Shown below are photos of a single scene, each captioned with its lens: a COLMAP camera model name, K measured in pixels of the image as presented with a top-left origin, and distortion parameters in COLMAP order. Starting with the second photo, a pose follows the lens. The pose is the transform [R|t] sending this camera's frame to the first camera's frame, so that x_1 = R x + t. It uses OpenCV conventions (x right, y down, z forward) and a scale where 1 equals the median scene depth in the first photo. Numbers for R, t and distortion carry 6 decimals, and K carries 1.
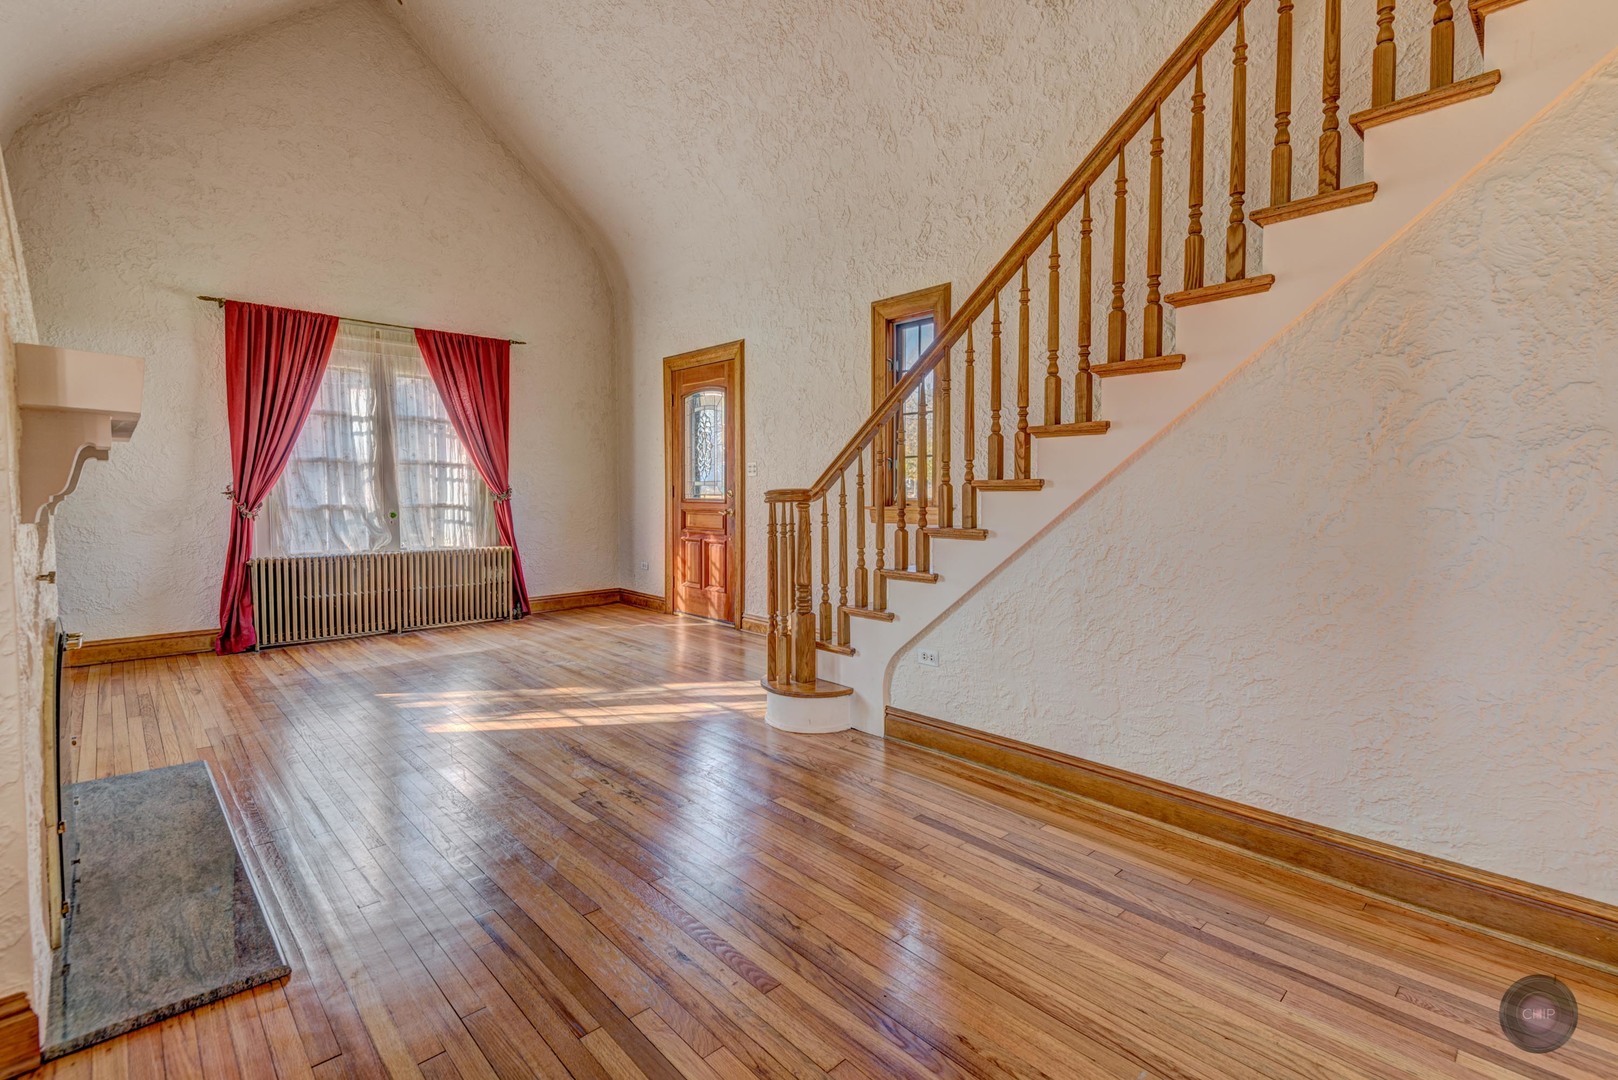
lens RADIAL K [[761.7, 0, 832.8], [0, 761.7, 516.6], [0, 0, 1]] dist [0.001114, -0.005427]
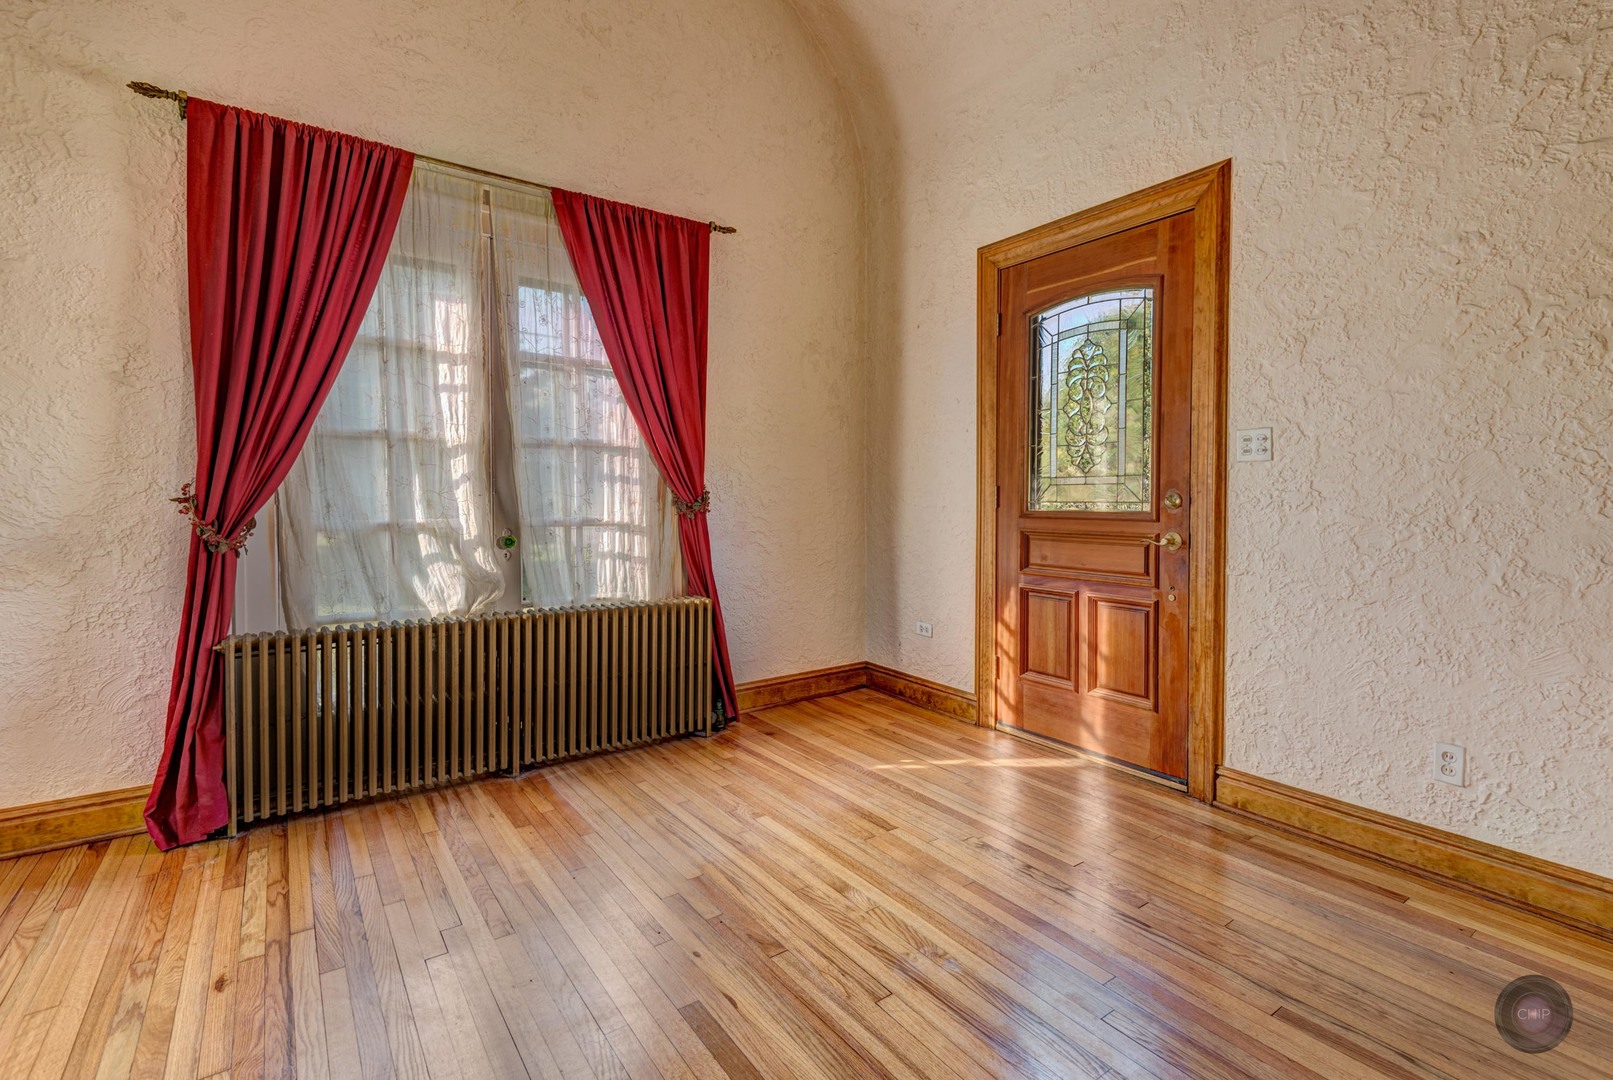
lens RADIAL K [[759.3, 0, 804.0], [0, 759.3, 500.2], [0, 0, 1]] dist [0.001114, -0.005427]
pose [[0.986144, -0.001031, -0.165885, -0.290581], [-0.004214, 0.999502, -0.031261, -0.015473], [0.165835, 0.031527, 0.985649, 0.519239]]
